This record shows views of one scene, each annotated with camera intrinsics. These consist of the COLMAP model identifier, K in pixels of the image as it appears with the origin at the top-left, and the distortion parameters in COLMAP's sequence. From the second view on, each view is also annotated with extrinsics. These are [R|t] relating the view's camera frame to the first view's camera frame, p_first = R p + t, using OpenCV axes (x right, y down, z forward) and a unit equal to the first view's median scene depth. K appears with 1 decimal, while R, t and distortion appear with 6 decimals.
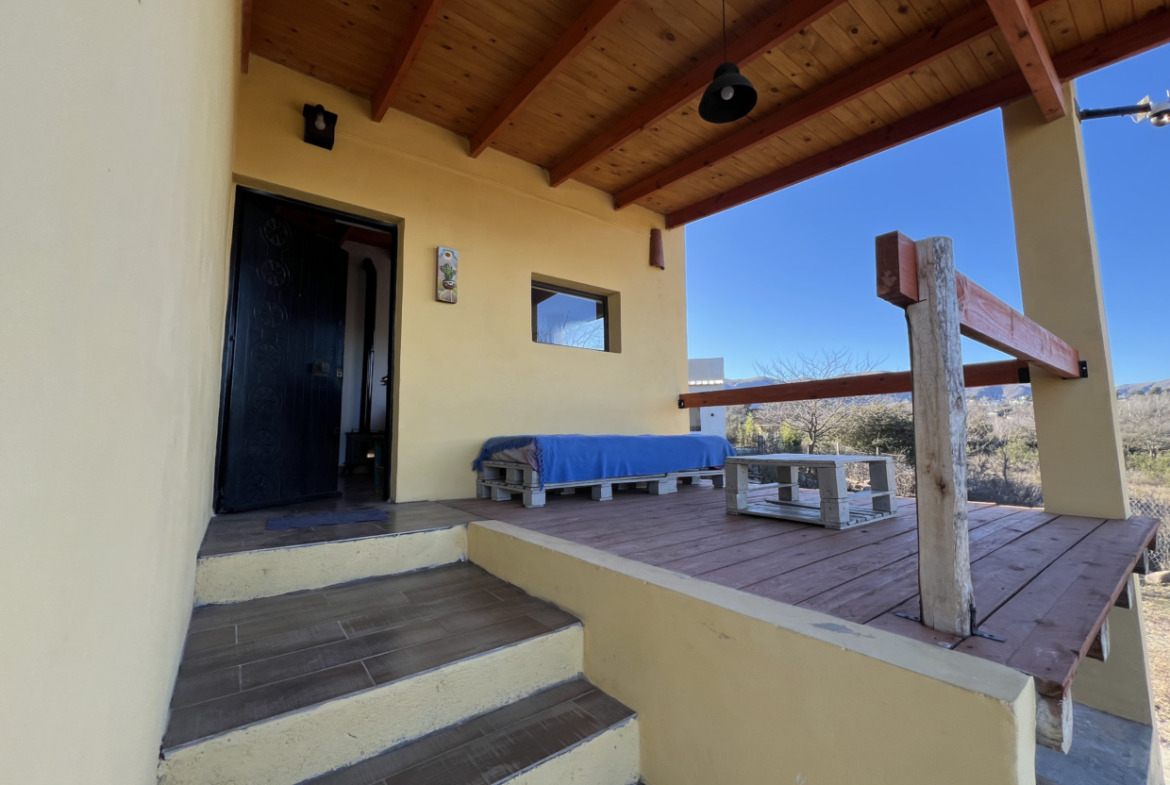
lens RADIAL K [[468.5, 0, 584.9], [0, 468.5, 389.8], [0, 0, 1]] dist [0.007259, 0.000068]
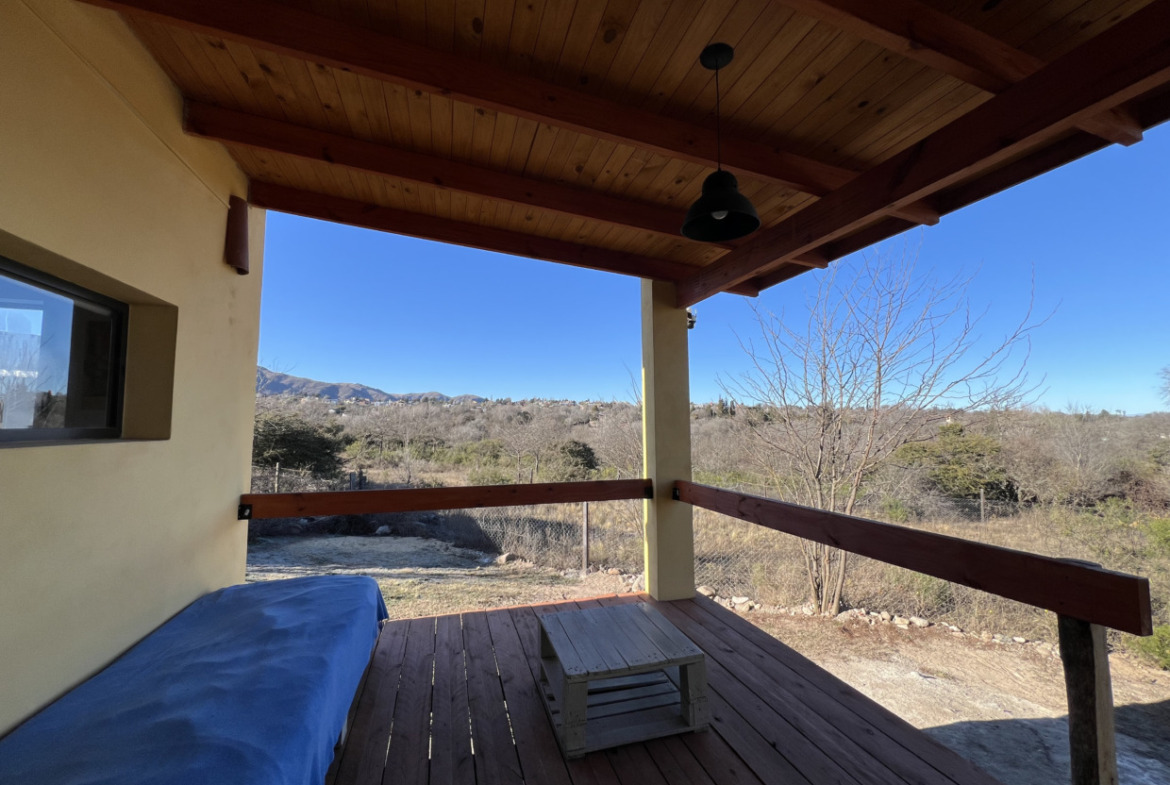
lens RADIAL K [[468.5, 0, 584.9], [0, 468.5, 389.8], [0, 0, 1]] dist [0.007259, 0.000068]
pose [[0.356788, 0.084106, 0.930392, -0.200550], [-0.095841, 0.993979, -0.053102, -0.131368], [-0.929256, -0.070223, 0.362700, 0.413564]]
